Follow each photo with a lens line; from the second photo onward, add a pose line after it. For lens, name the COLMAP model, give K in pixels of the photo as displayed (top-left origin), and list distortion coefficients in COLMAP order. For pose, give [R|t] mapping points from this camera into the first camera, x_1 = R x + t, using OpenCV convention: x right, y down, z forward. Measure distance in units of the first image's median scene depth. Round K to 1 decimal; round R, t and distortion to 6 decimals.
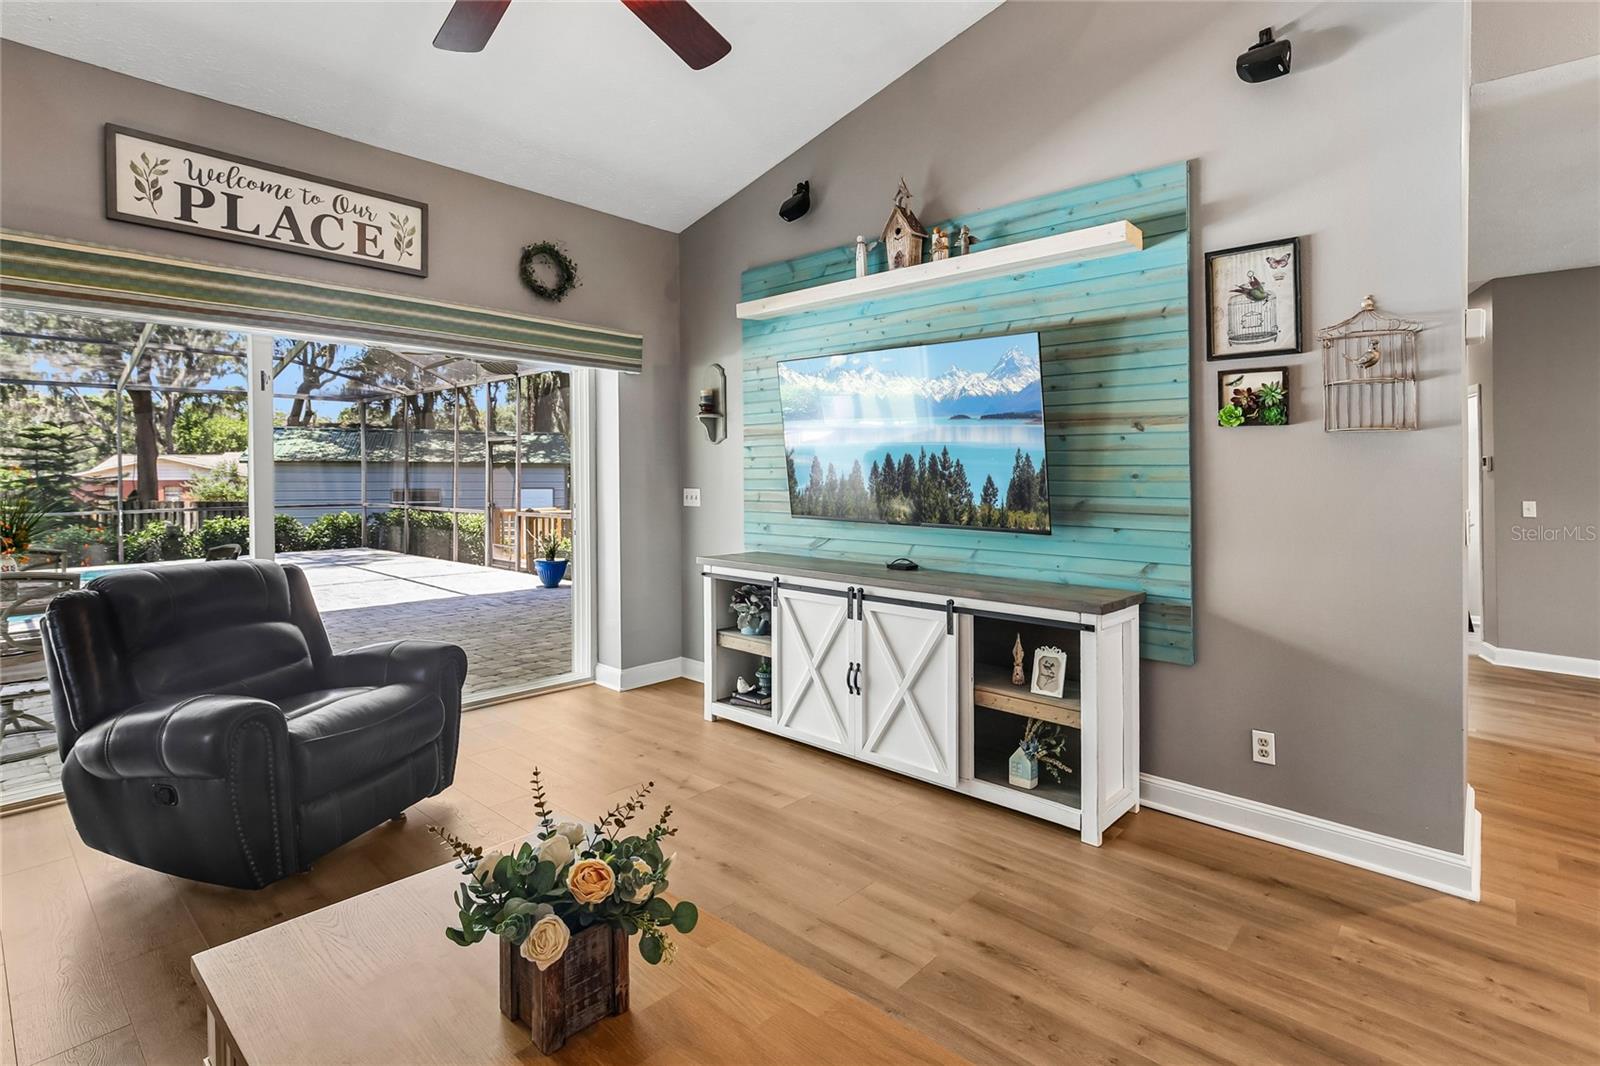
lens RADIAL K [[751.1, 0, 821.7], [0, 751.1, 492.4], [0, 0, 1]] dist [-0.012125, -0.001227]
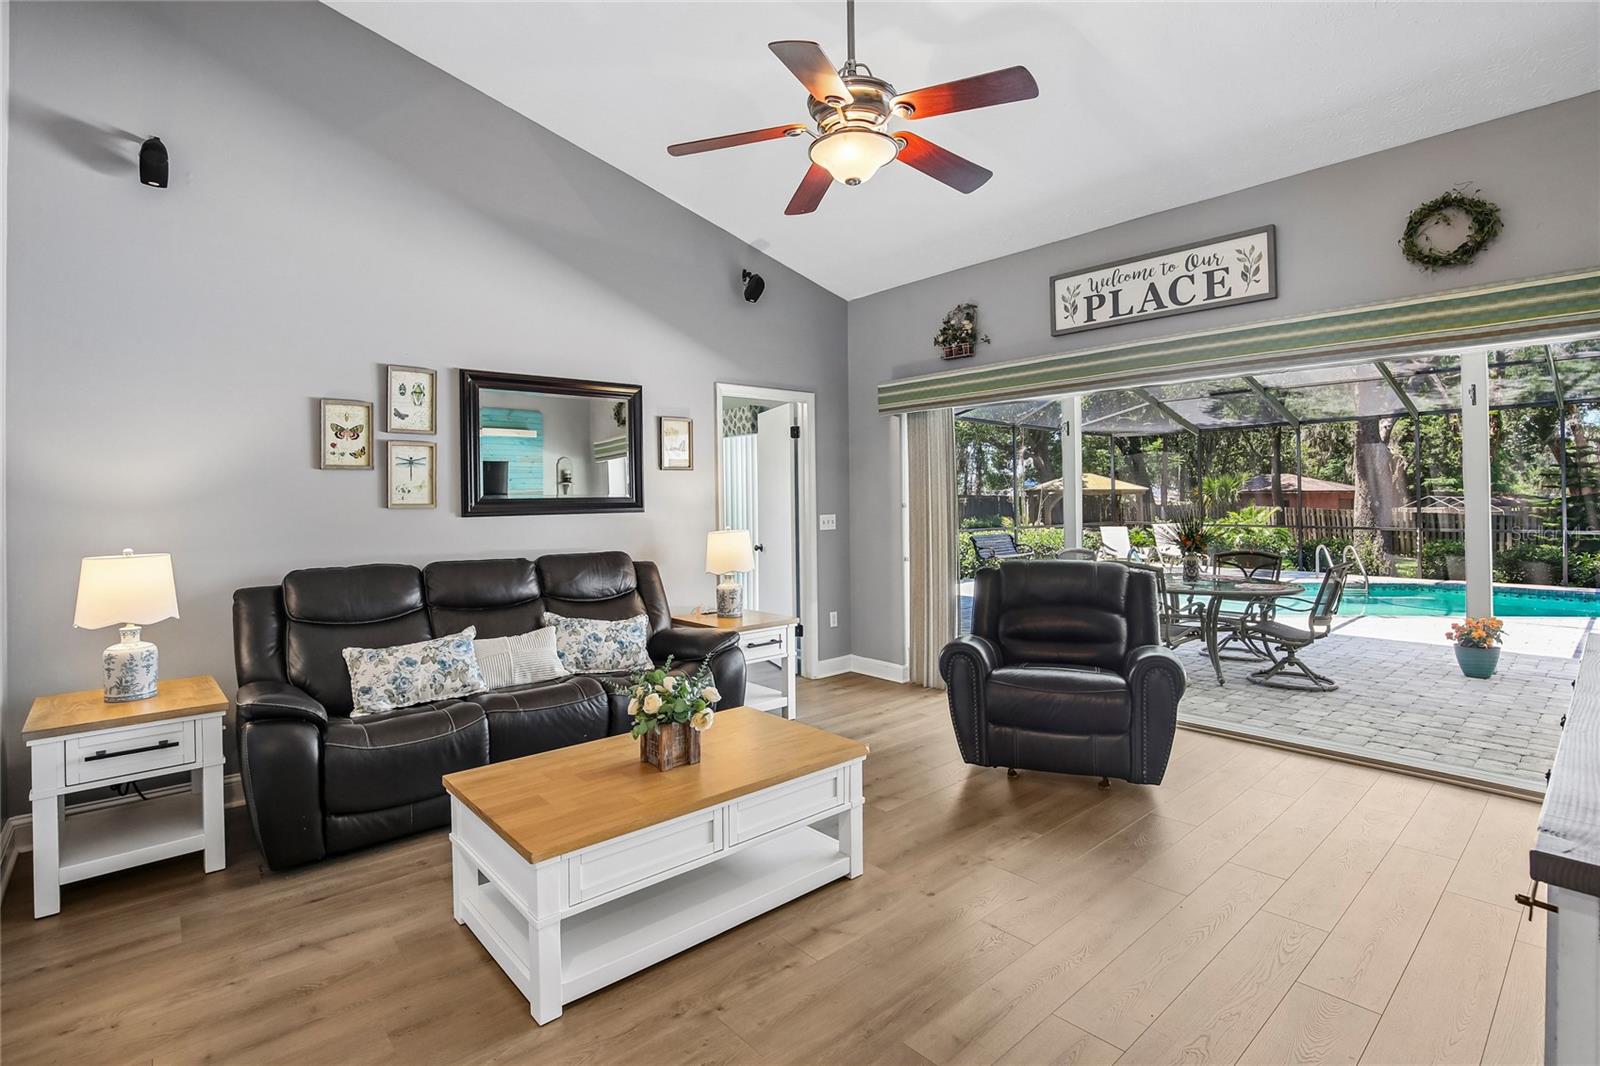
lens RADIAL K [[751.1, 0, 797.6], [0, 751.1, 493.4], [0, 0, 1]] dist [-0.012125, -0.001227]
pose [[-0.104949, -0.006210, -0.994458, 0.553104], [-0.016294, 0.999857, -0.004524, -0.017582], [0.994344, 0.015729, -0.105035, 0.523837]]
